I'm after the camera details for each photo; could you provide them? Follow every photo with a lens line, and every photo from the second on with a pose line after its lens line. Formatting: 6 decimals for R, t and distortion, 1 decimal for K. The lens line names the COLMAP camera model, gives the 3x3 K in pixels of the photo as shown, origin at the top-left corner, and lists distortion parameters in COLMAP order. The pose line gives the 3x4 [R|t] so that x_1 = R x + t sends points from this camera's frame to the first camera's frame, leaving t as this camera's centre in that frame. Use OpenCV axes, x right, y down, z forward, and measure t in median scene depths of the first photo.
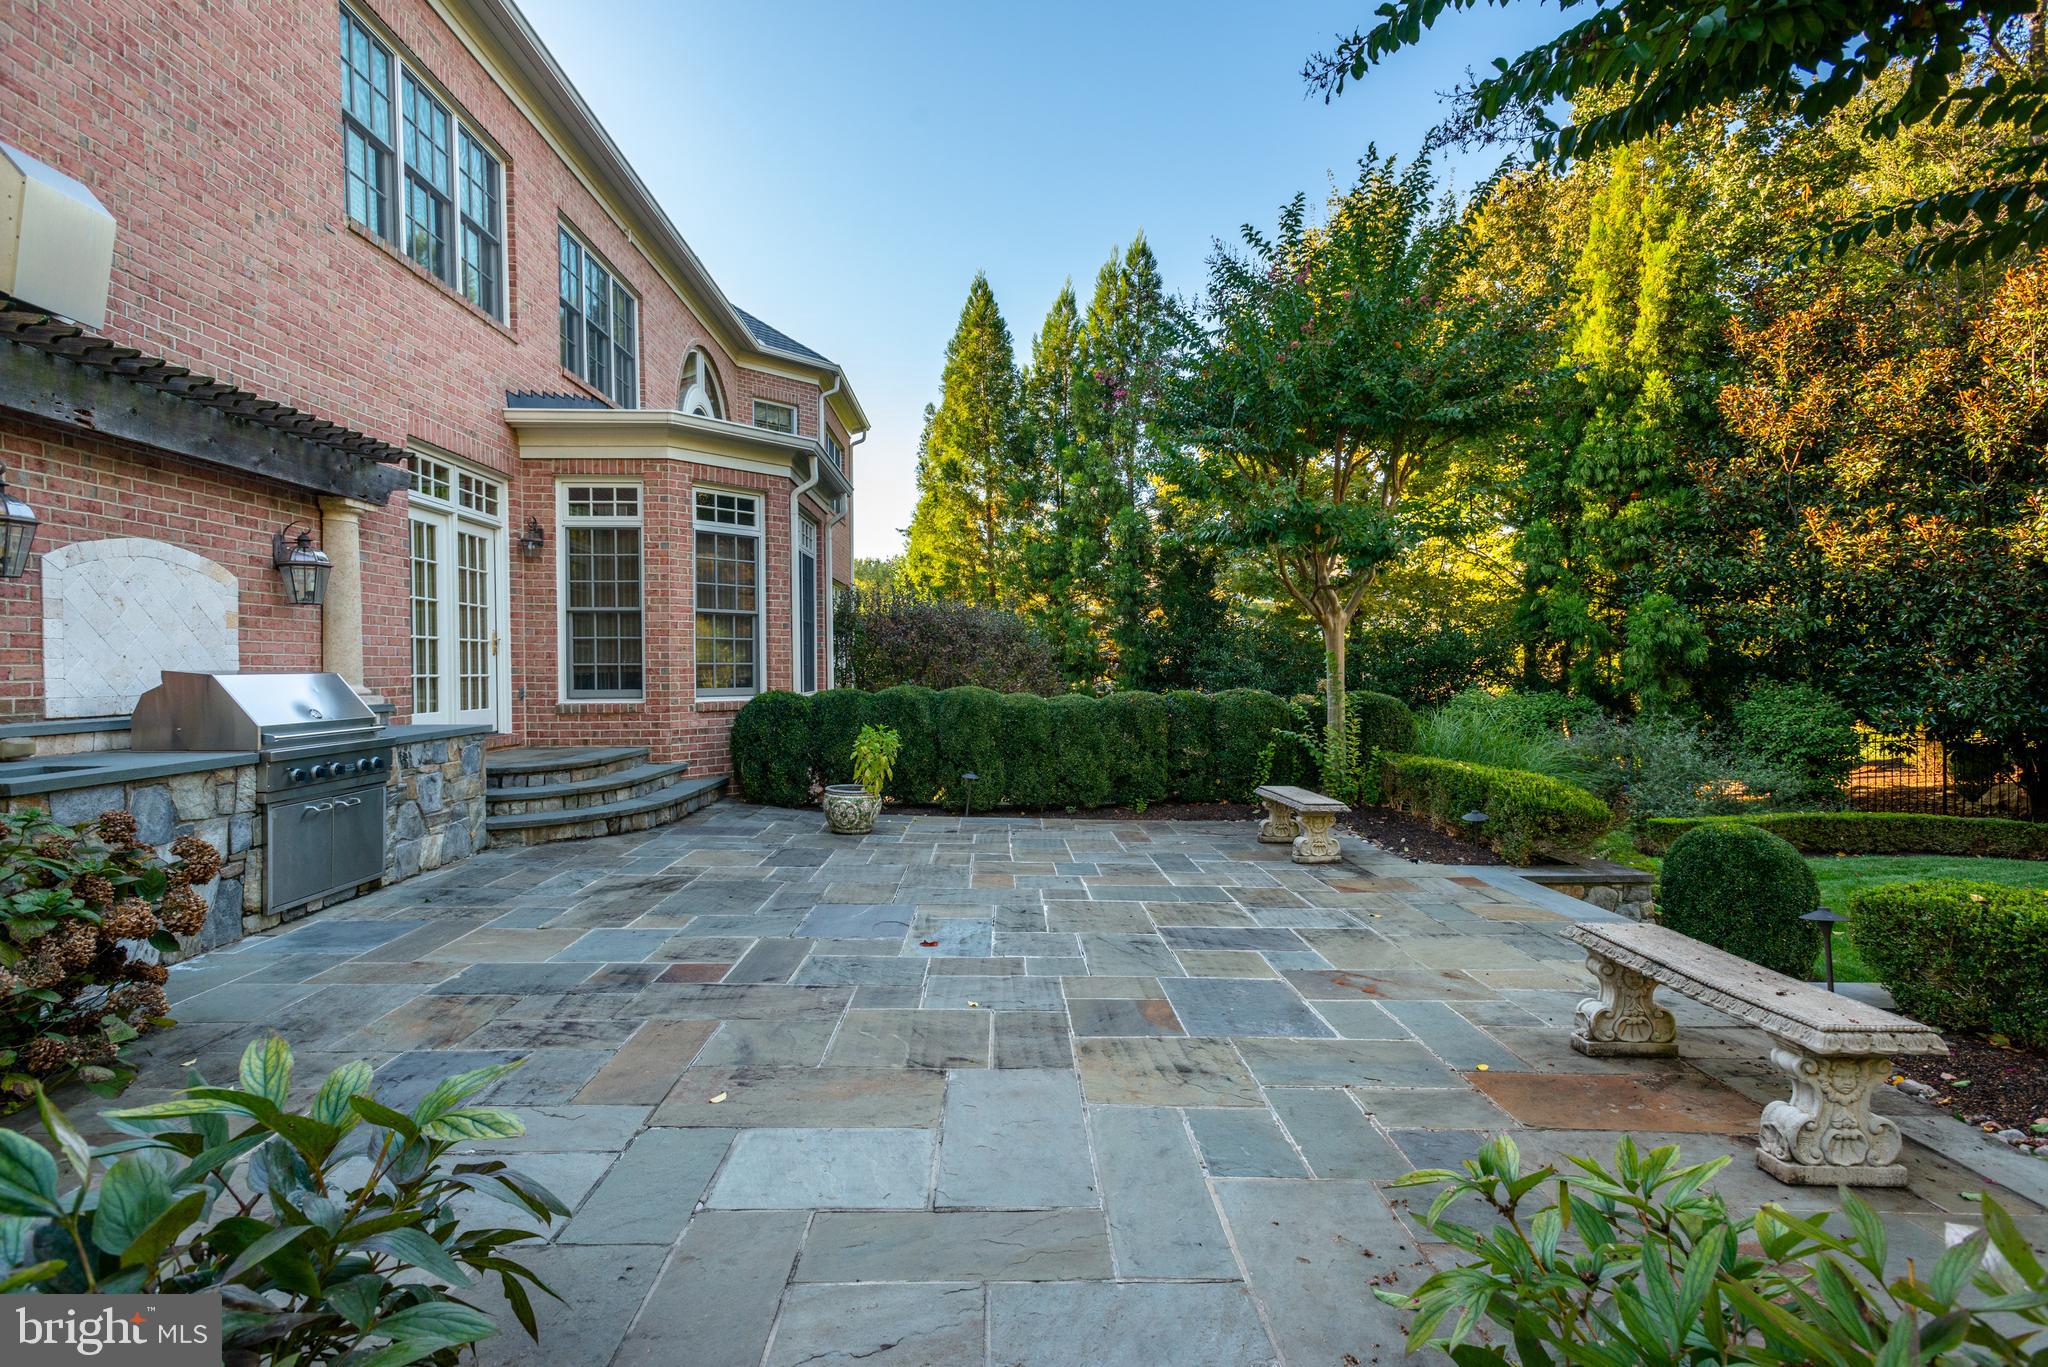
lens RADIAL K [[963.8, 0, 1028.8], [0, 963.8, 686.7], [0, 0, 1]] dist [-0.000418, 0.000076]
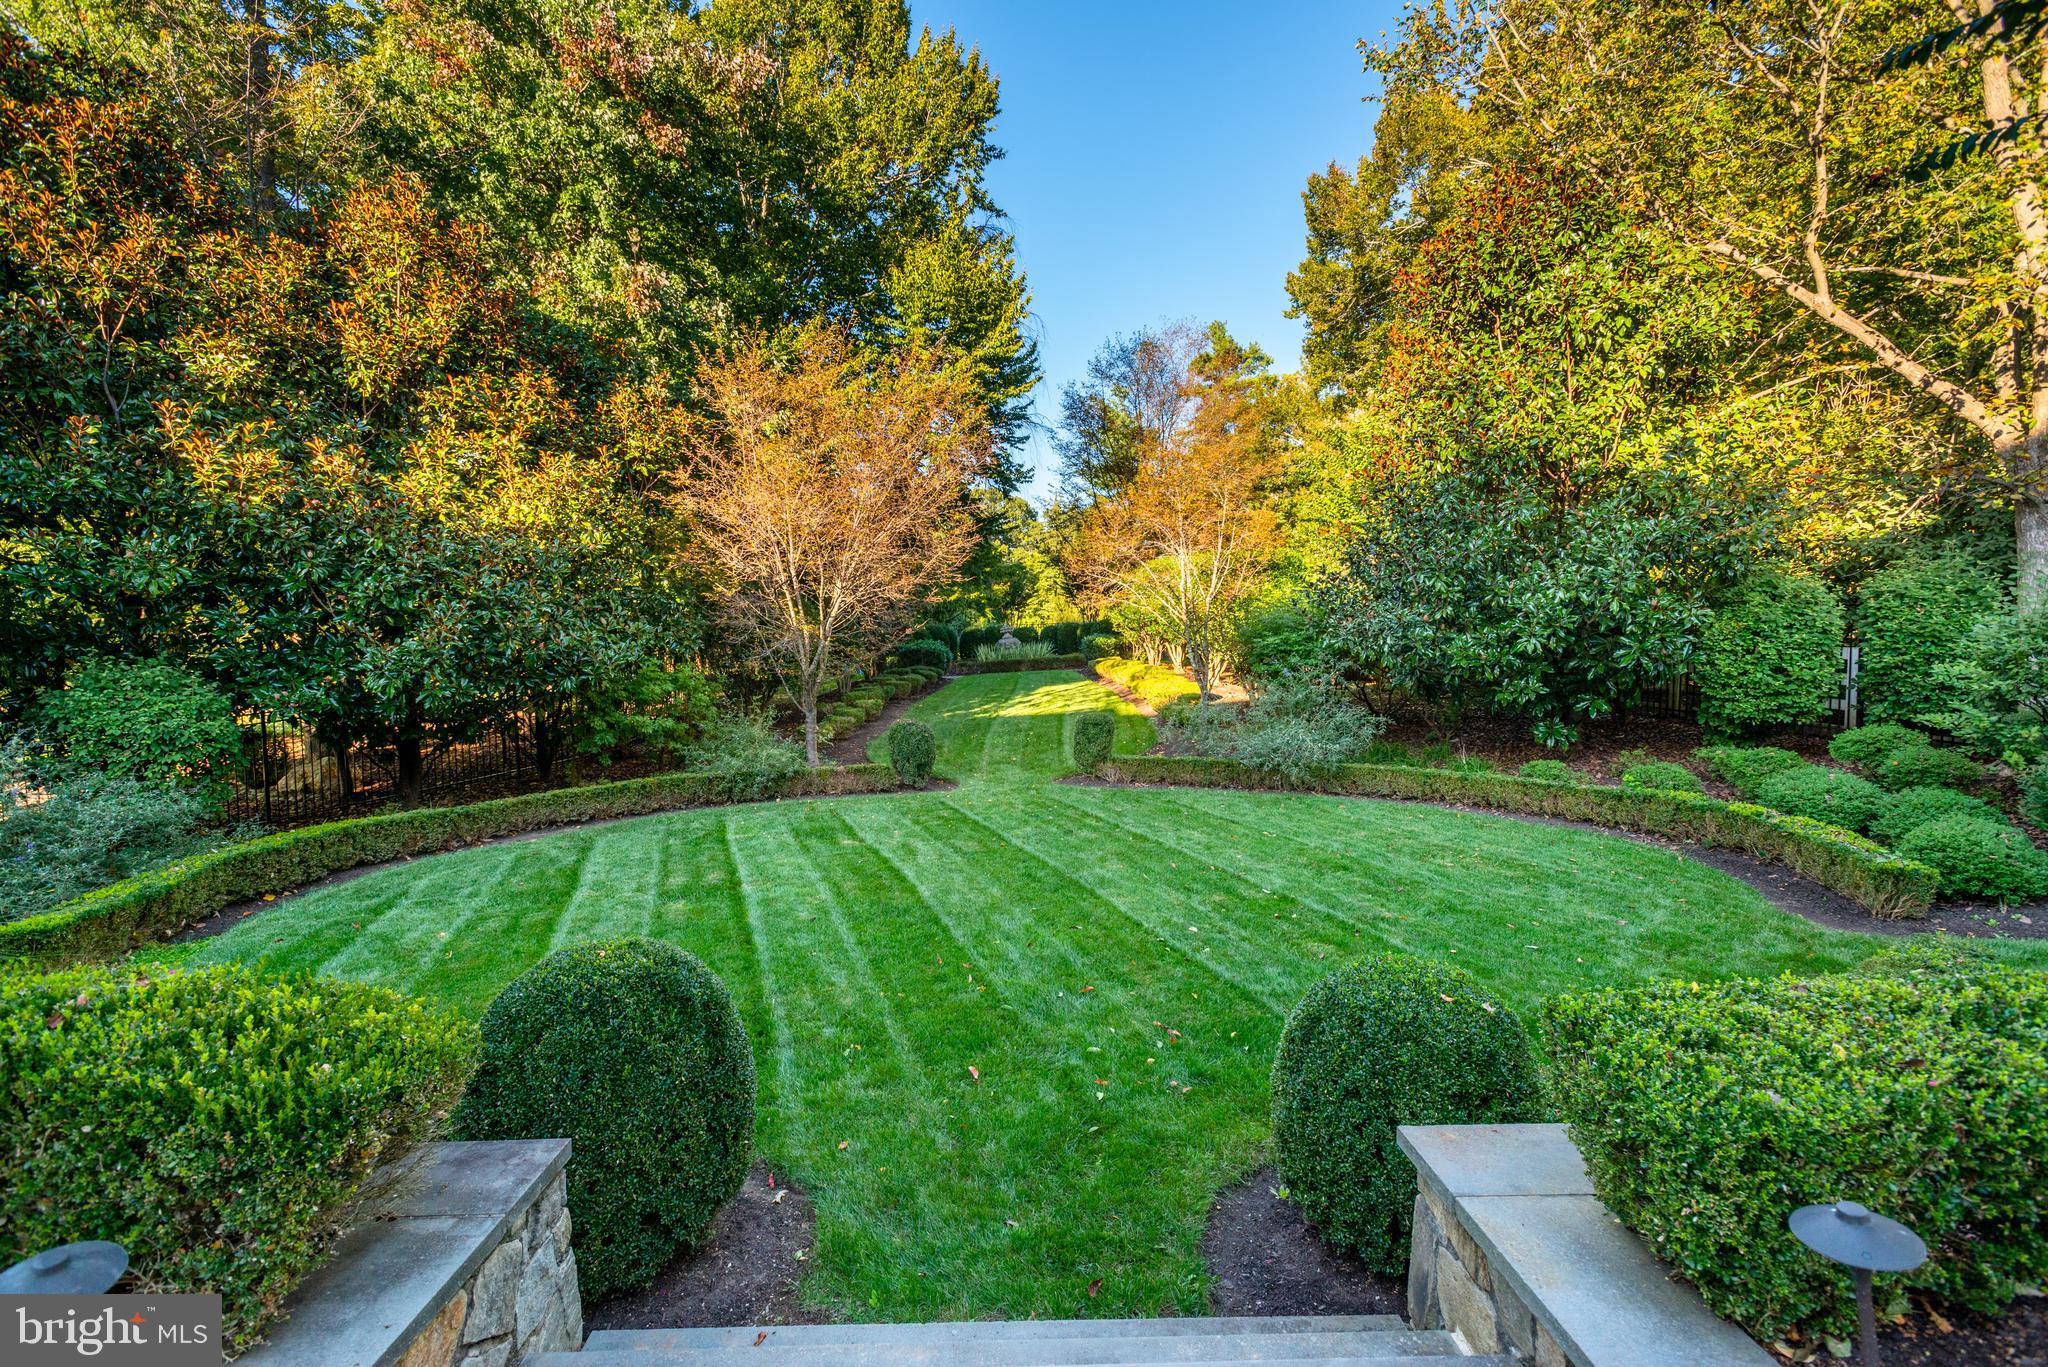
lens RADIAL K [[963.8, 0, 1026.4], [0, 963.8, 673.6], [0, 0, 1]] dist [-0.000418, 0.000076]
pose [[-0.012881, -0.034632, 0.999317, 0.117313], [0.017840, 0.999233, 0.034859, -0.006563], [-0.999758, 0.018277, -0.012254, 0.404418]]
